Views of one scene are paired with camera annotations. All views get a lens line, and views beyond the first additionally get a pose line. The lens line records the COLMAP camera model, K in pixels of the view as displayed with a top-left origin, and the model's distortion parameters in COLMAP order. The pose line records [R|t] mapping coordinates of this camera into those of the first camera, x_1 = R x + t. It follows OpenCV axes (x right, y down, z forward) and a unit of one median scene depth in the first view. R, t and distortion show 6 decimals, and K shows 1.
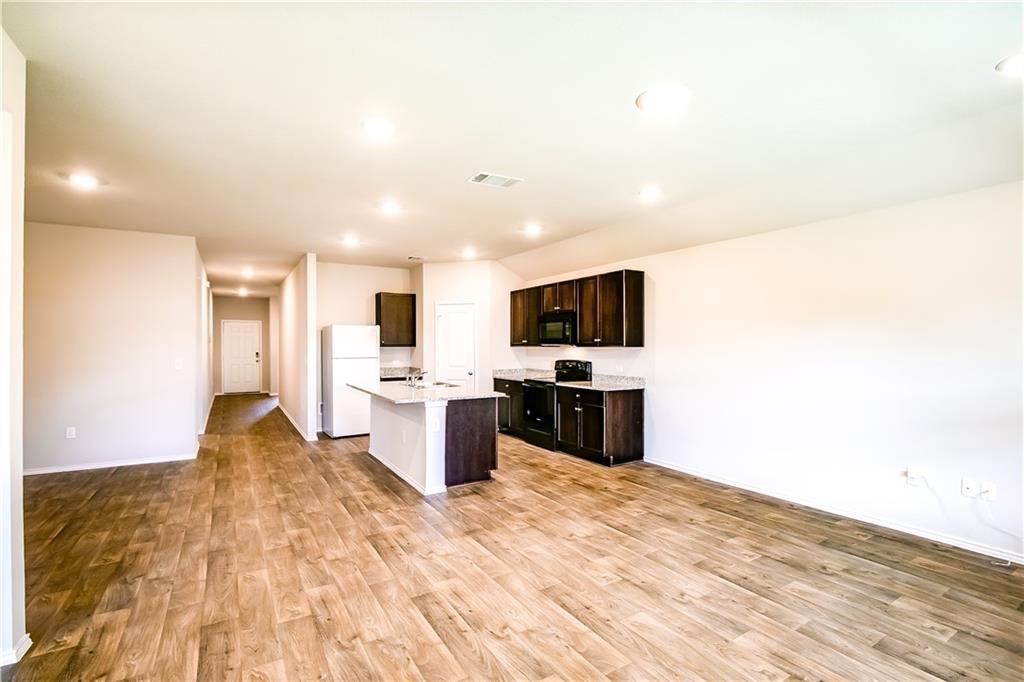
lens RADIAL K [[473.4, 0, 510.3], [0, 473.4, 346.2], [0, 0, 1]] dist [-0.026673, -0.000153]
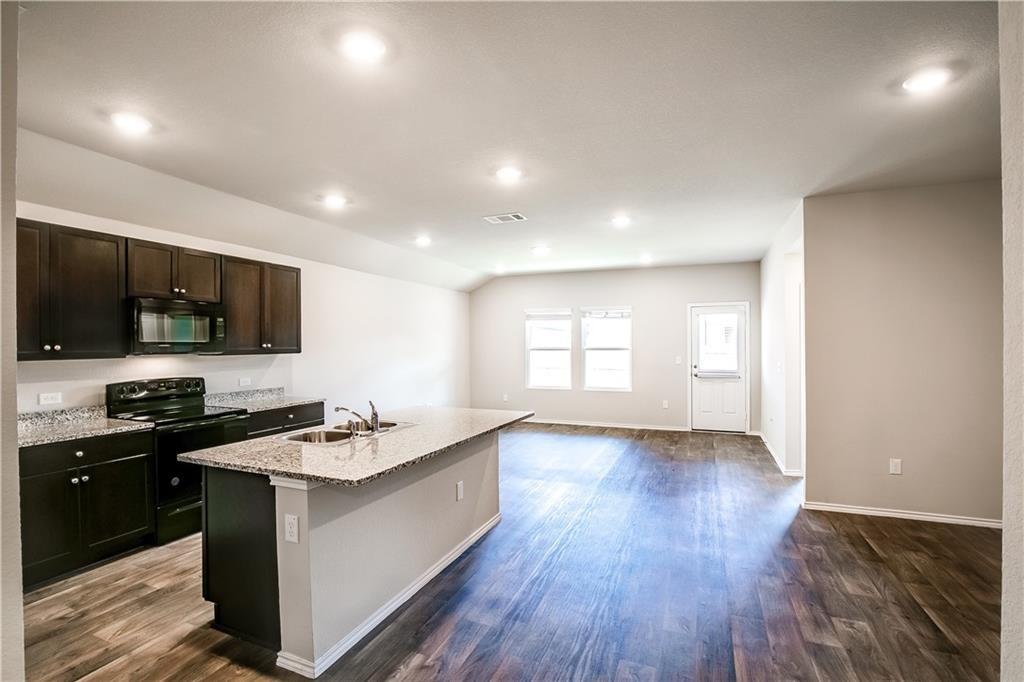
lens RADIAL K [[473.4, 0, 510.3], [0, 473.4, 346.2], [0, 0, 1]] dist [-0.026673, -0.000153]
pose [[-0.602872, 0.001908, 0.797836, -0.643130], [0.009056, 0.999949, 0.004452, -0.011571], [-0.797787, 0.009909, -0.602858, 1.077930]]
